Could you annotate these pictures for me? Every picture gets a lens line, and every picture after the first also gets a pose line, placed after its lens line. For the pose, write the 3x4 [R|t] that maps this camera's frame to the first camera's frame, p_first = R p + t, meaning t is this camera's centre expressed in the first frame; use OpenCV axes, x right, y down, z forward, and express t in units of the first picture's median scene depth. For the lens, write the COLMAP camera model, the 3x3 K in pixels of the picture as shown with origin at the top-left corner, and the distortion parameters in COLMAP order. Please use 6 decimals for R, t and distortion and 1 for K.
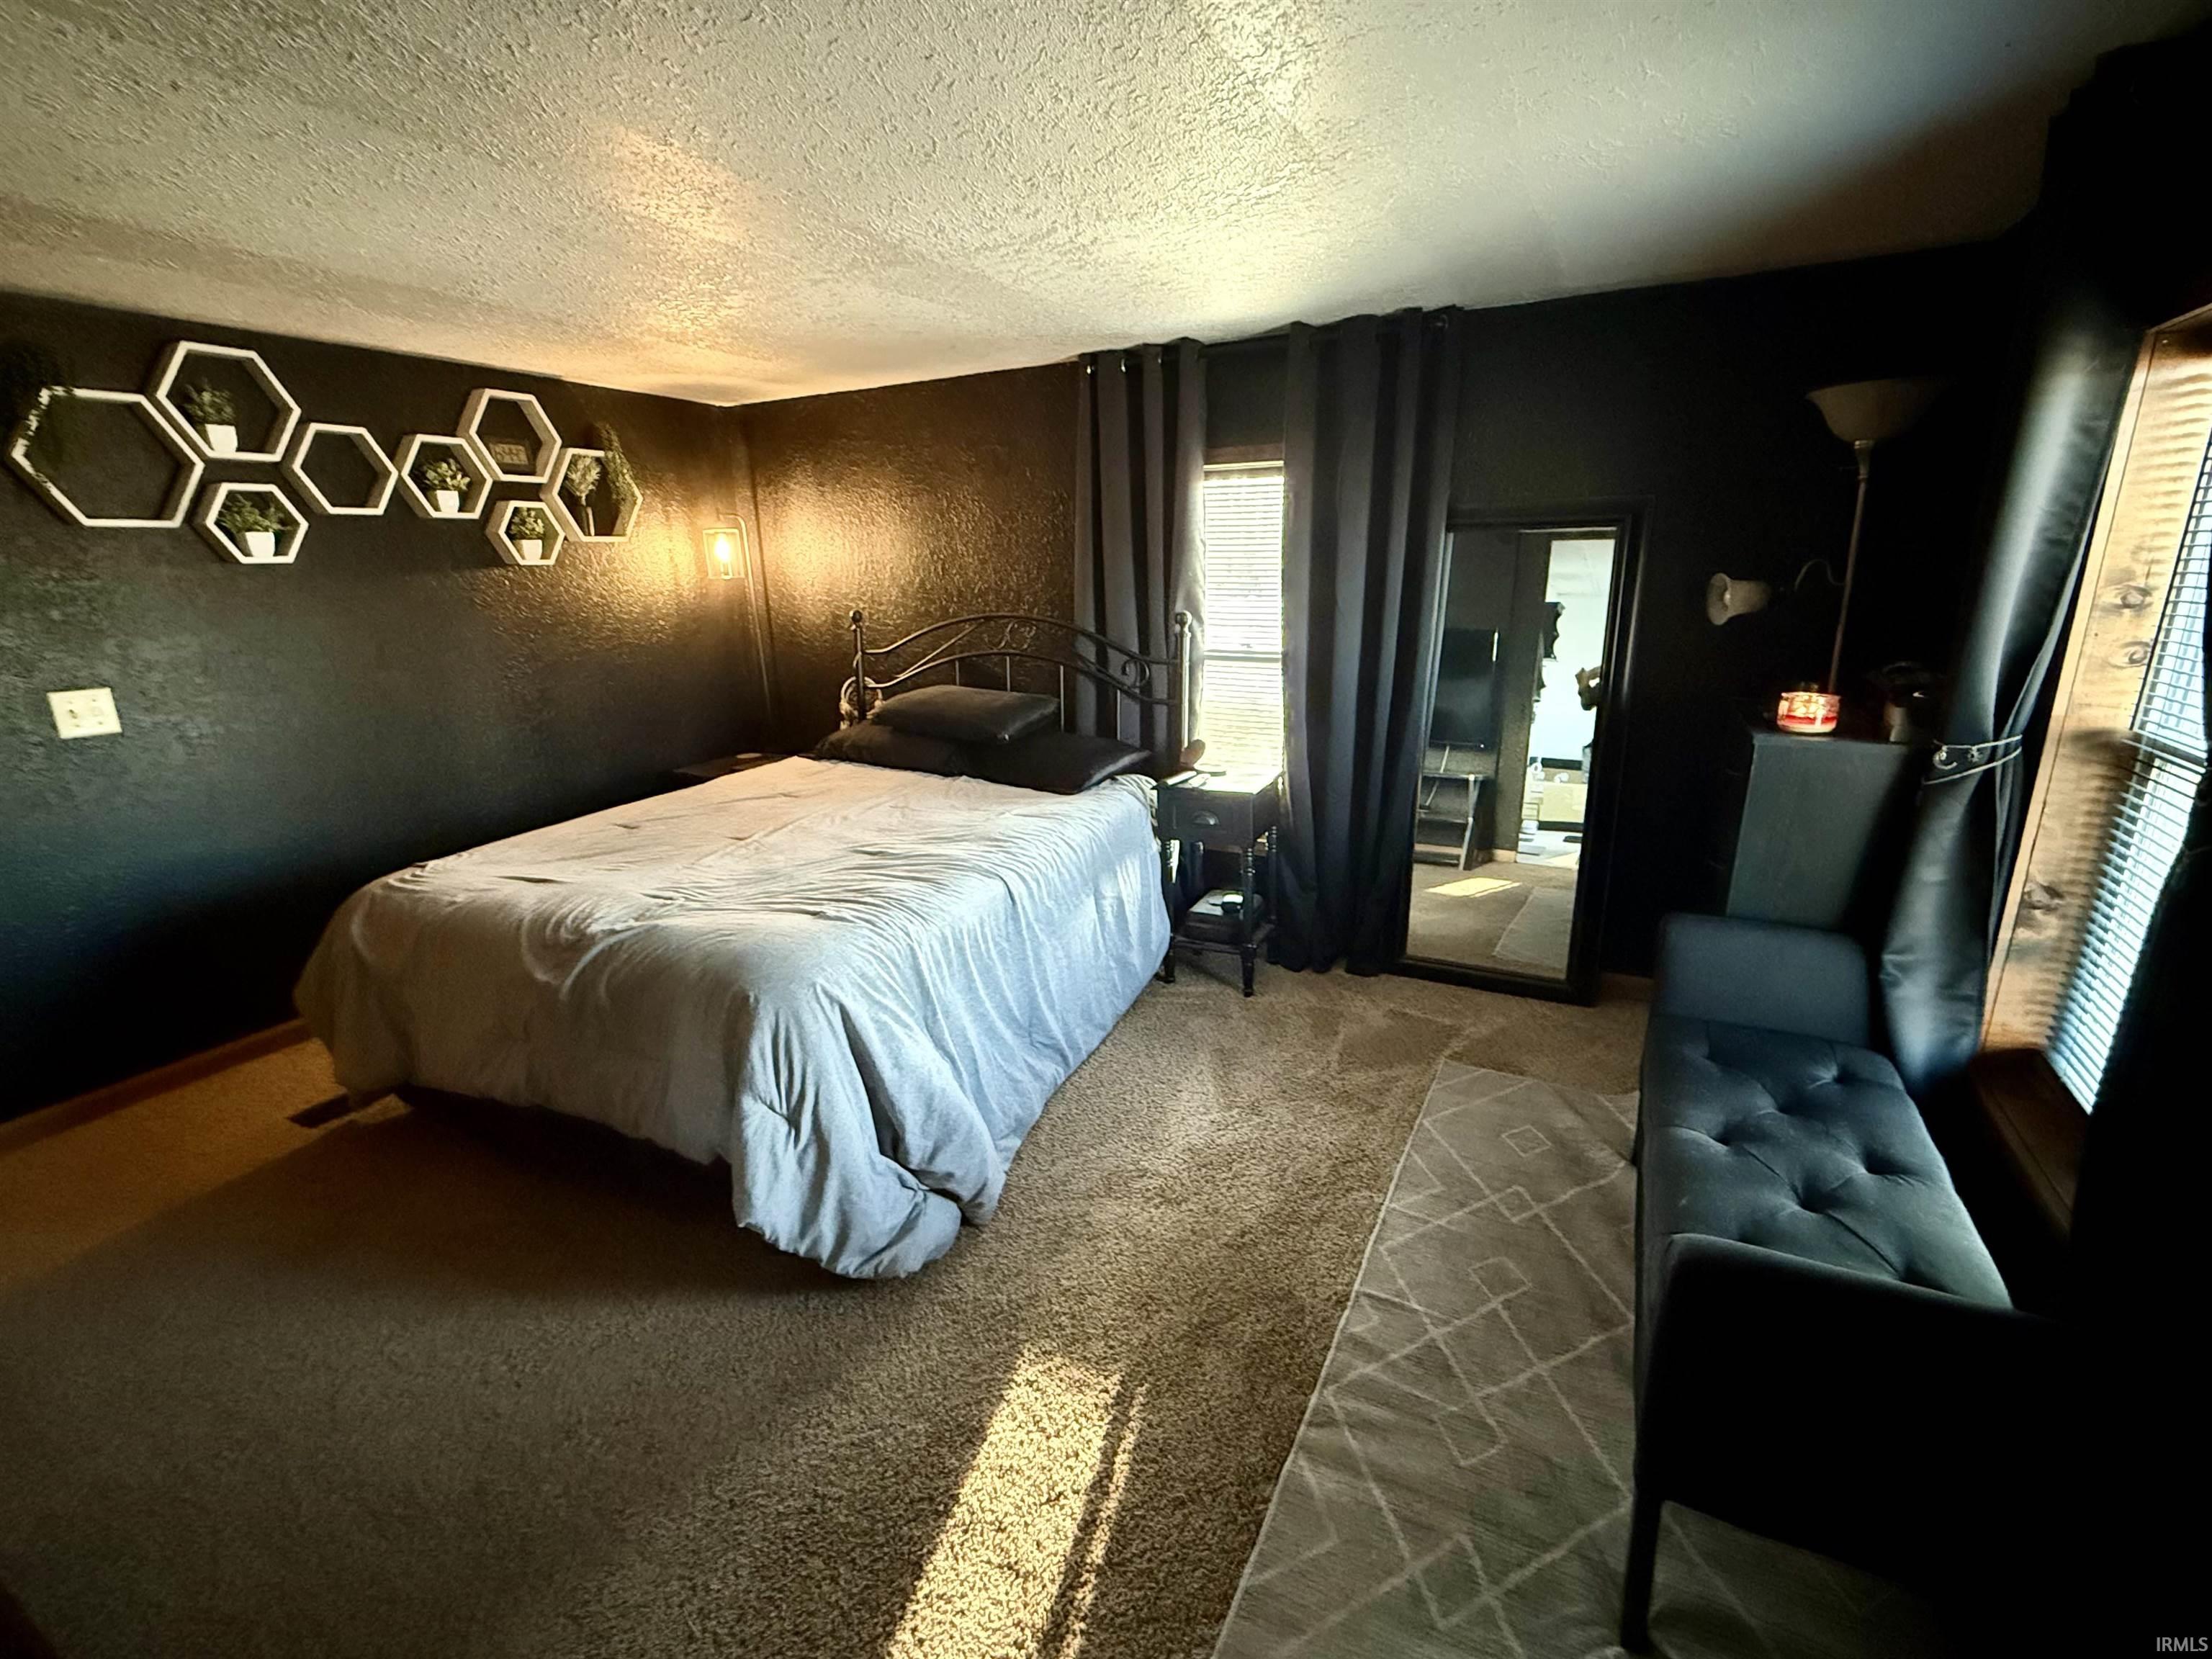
lens RADIAL K [[974.8, 0, 1106.0], [0, 974.8, 829.5], [0, 0, 1]] dist [0.000323, 0.000543]
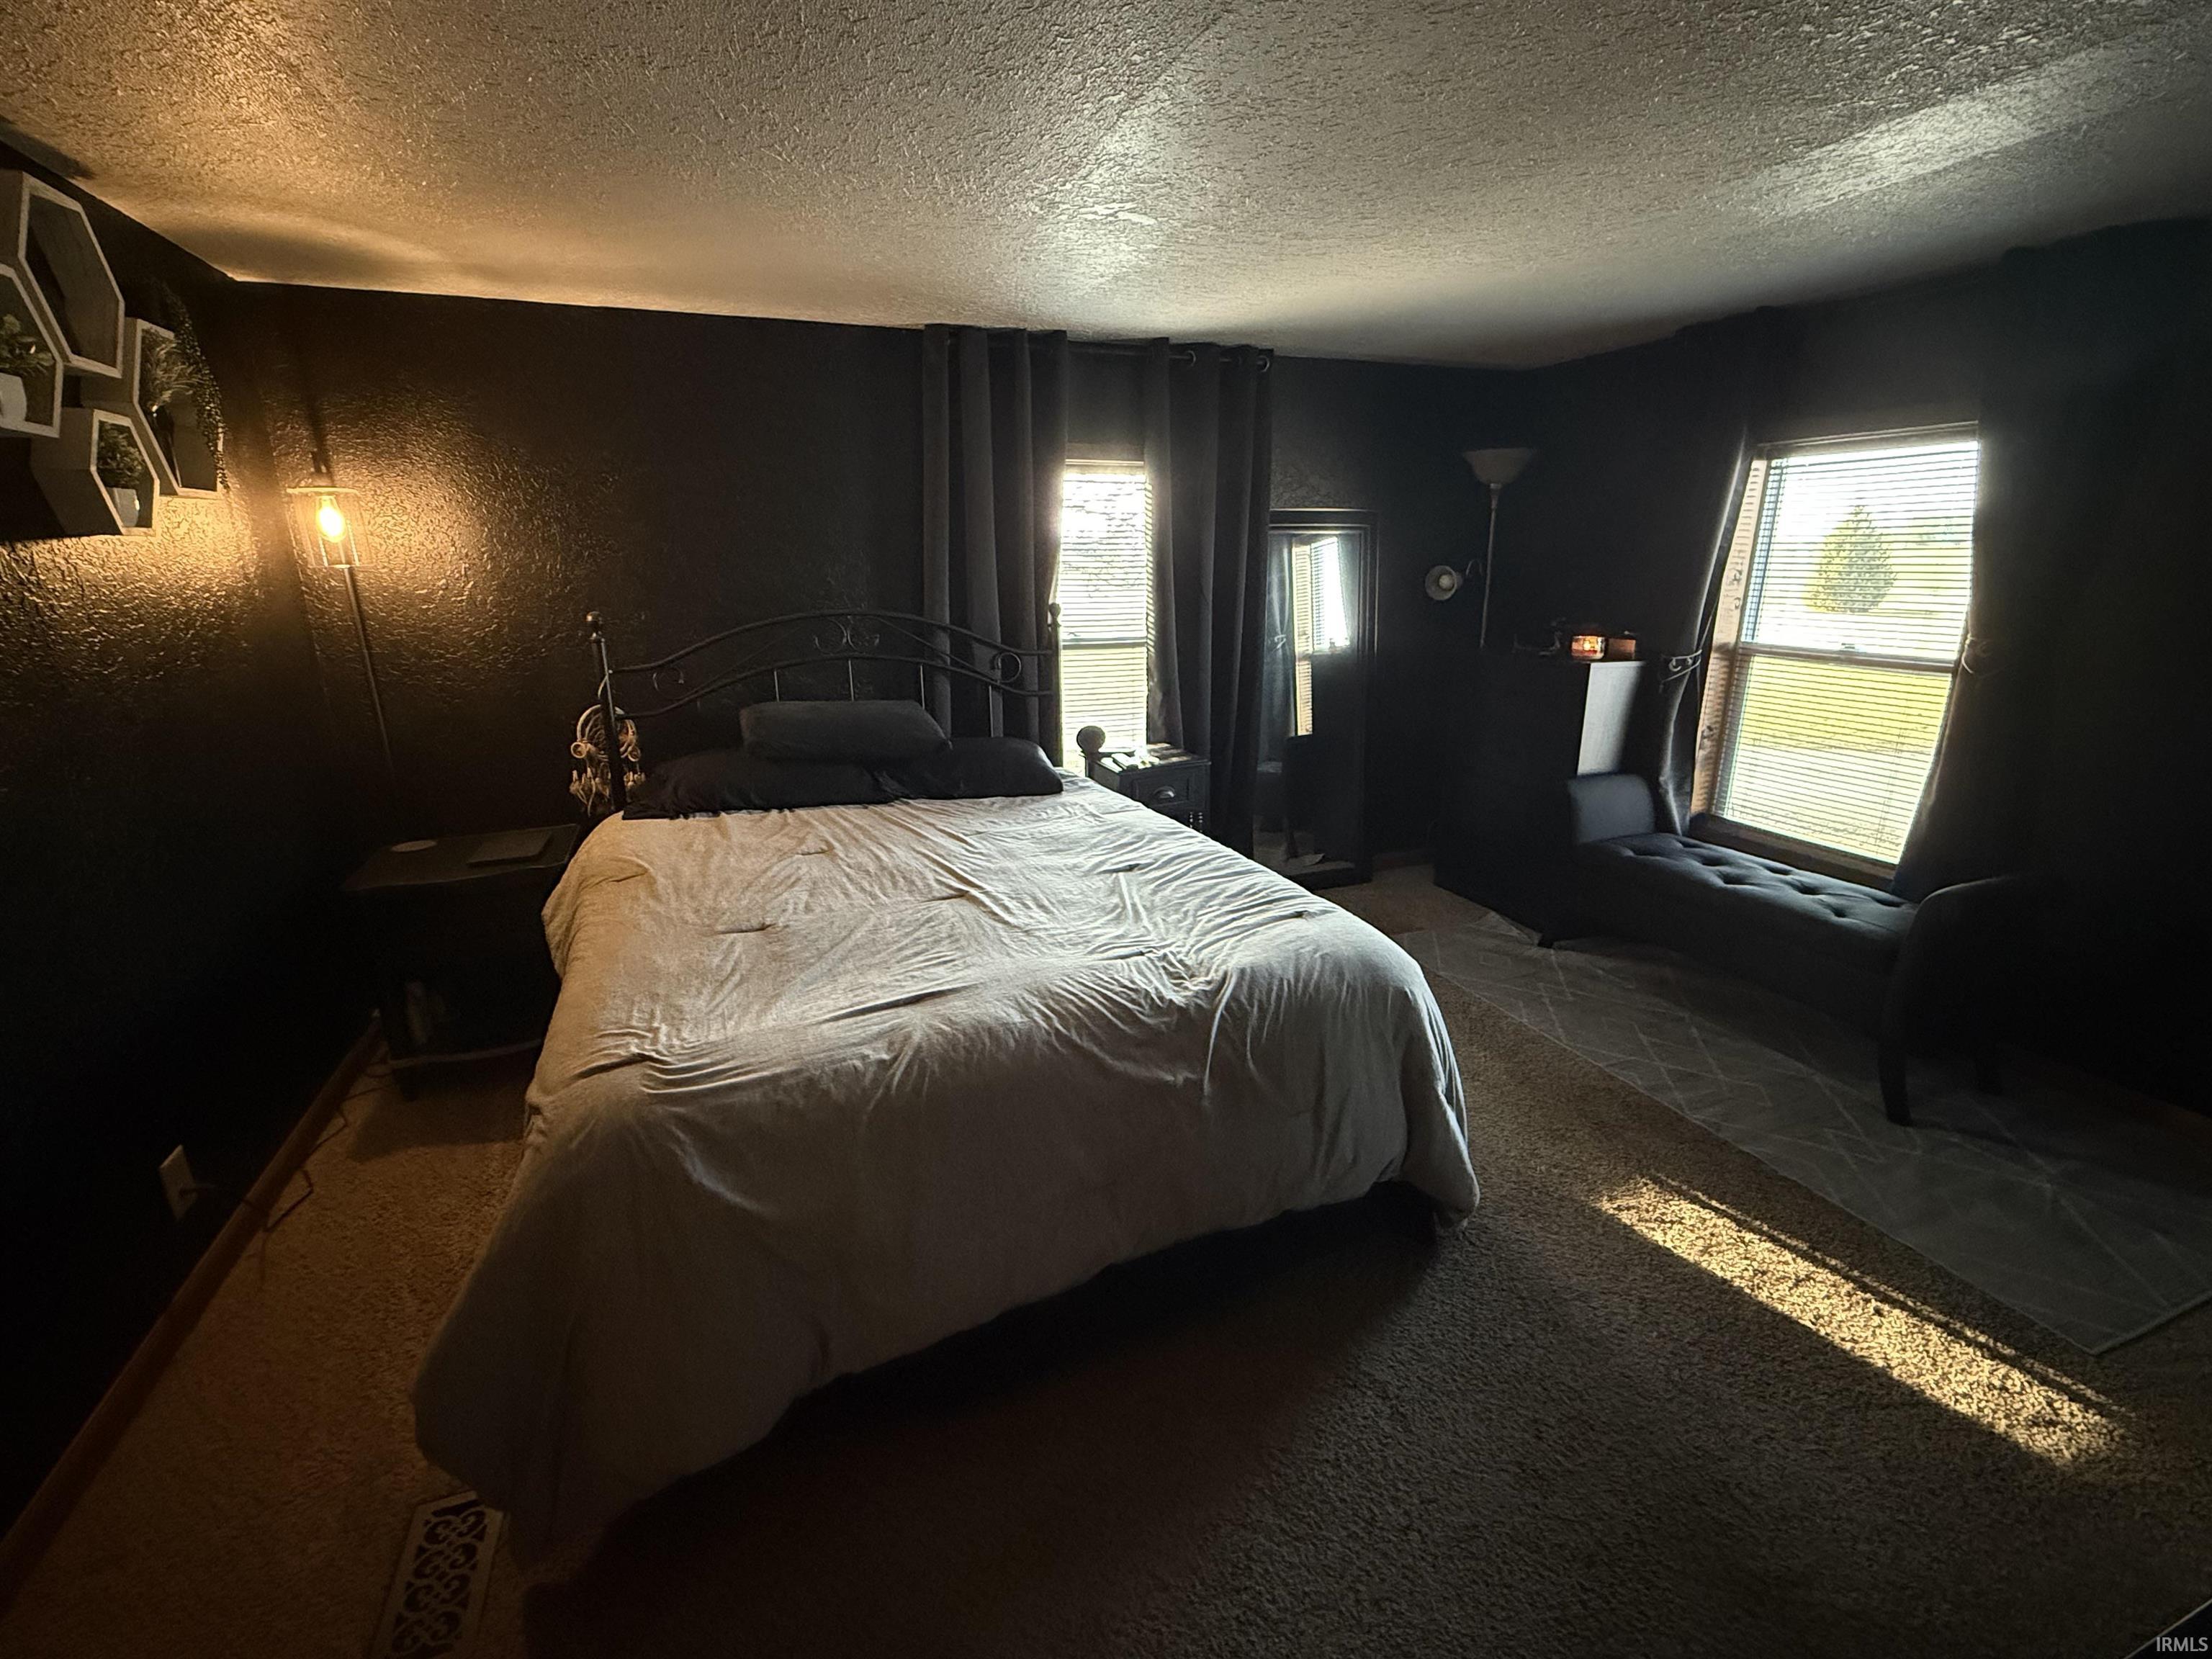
lens RADIAL K [[974.8, 0, 1106.0], [0, 974.8, 829.5], [0, 0, 1]] dist [0.000323, 0.000543]
pose [[0.667364, -0.188703, 0.720428, -0.915411], [0.188607, 0.978654, 0.081626, -0.090584], [-0.720453, 0.081404, 0.688709, 0.399976]]
